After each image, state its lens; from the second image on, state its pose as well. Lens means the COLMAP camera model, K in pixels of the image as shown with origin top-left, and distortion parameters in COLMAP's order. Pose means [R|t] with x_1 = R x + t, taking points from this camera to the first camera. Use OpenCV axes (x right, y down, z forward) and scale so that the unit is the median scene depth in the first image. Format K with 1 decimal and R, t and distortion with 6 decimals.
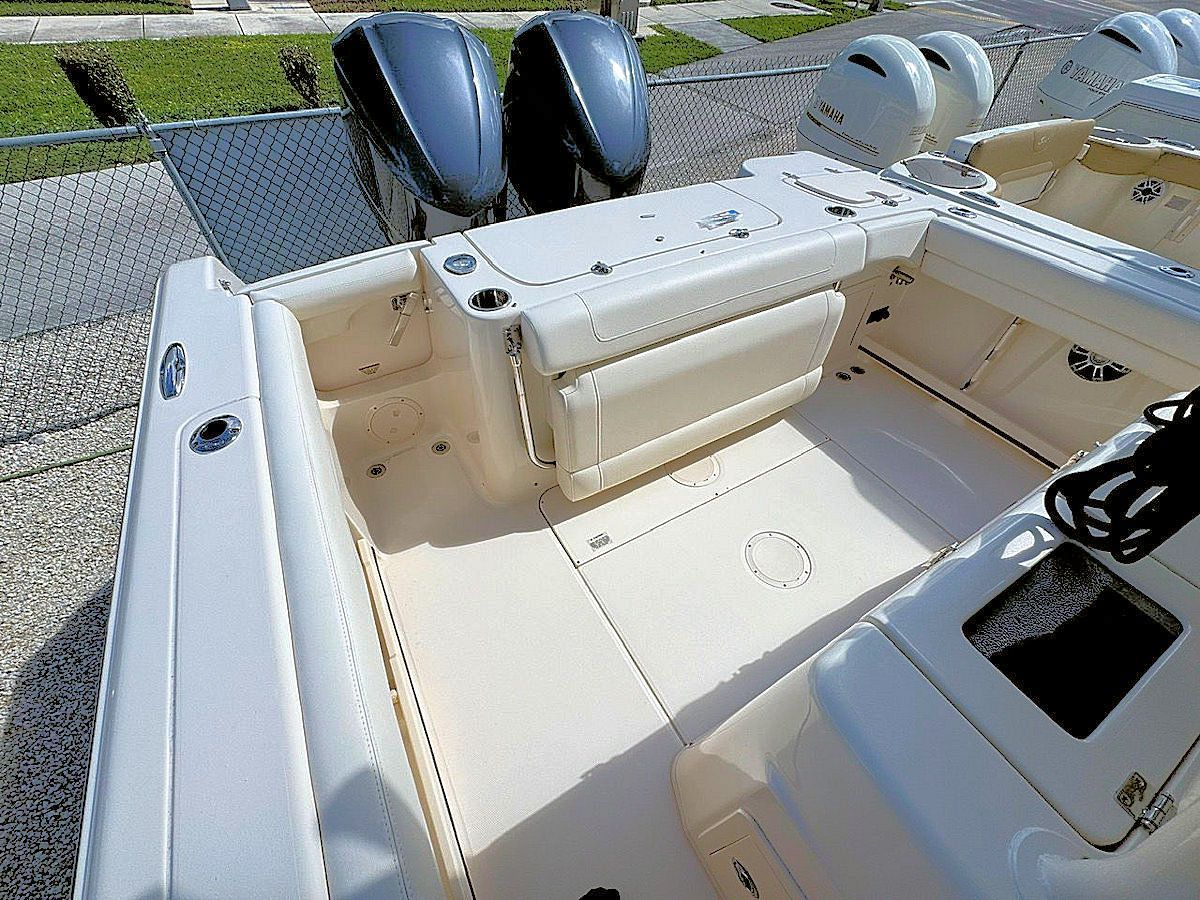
lens RADIAL K [[483.4, 0, 600.0], [0, 483.4, 450.0], [0, 0, 1]] dist [-0.003320, 0.000314]
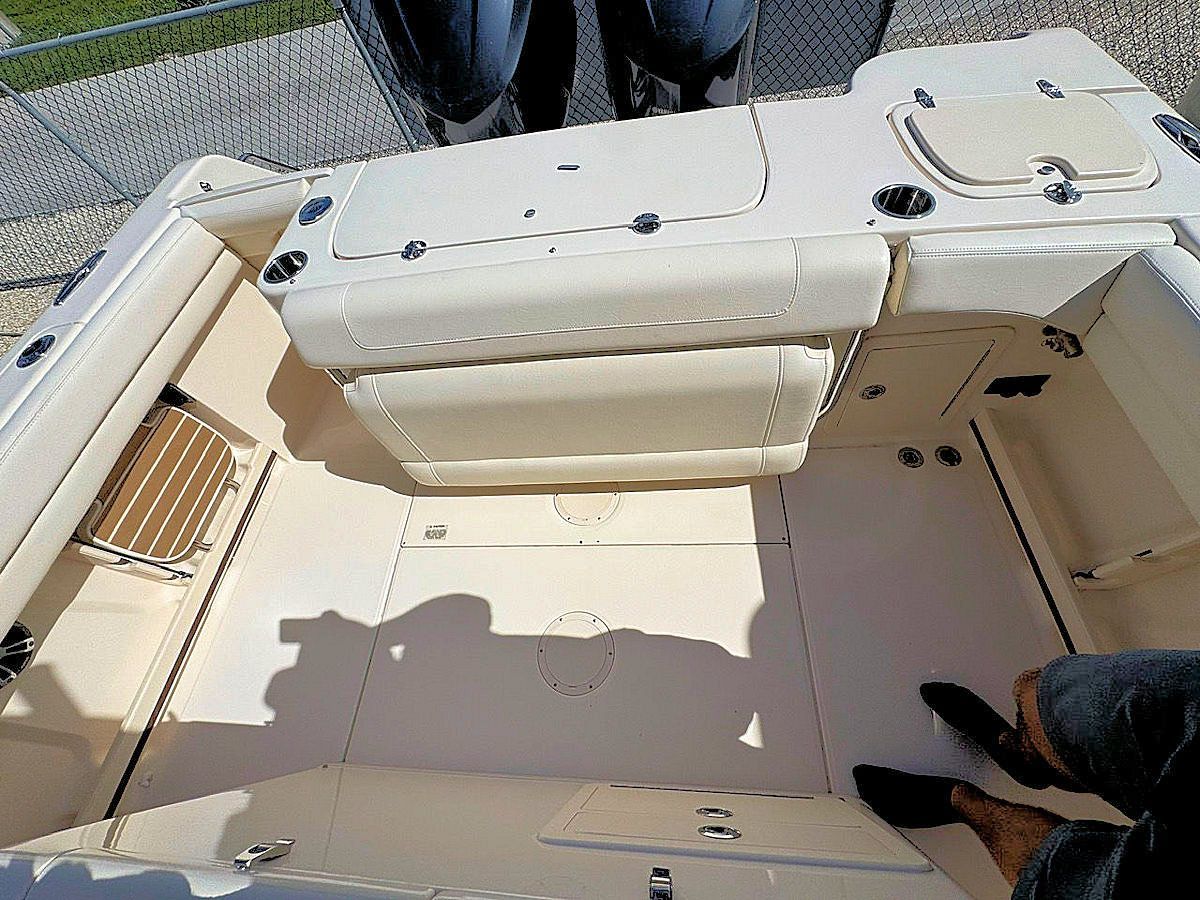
lens RADIAL K [[483.4, 0, 600.0], [0, 483.4, 450.0], [0, 0, 1]] dist [-0.003320, 0.000314]
pose [[0.825371, 0.388070, -0.410077, 0.550491], [-0.273171, 0.910141, 0.311482, -0.319838], [0.494105, -0.145067, 0.857214, 0.336310]]
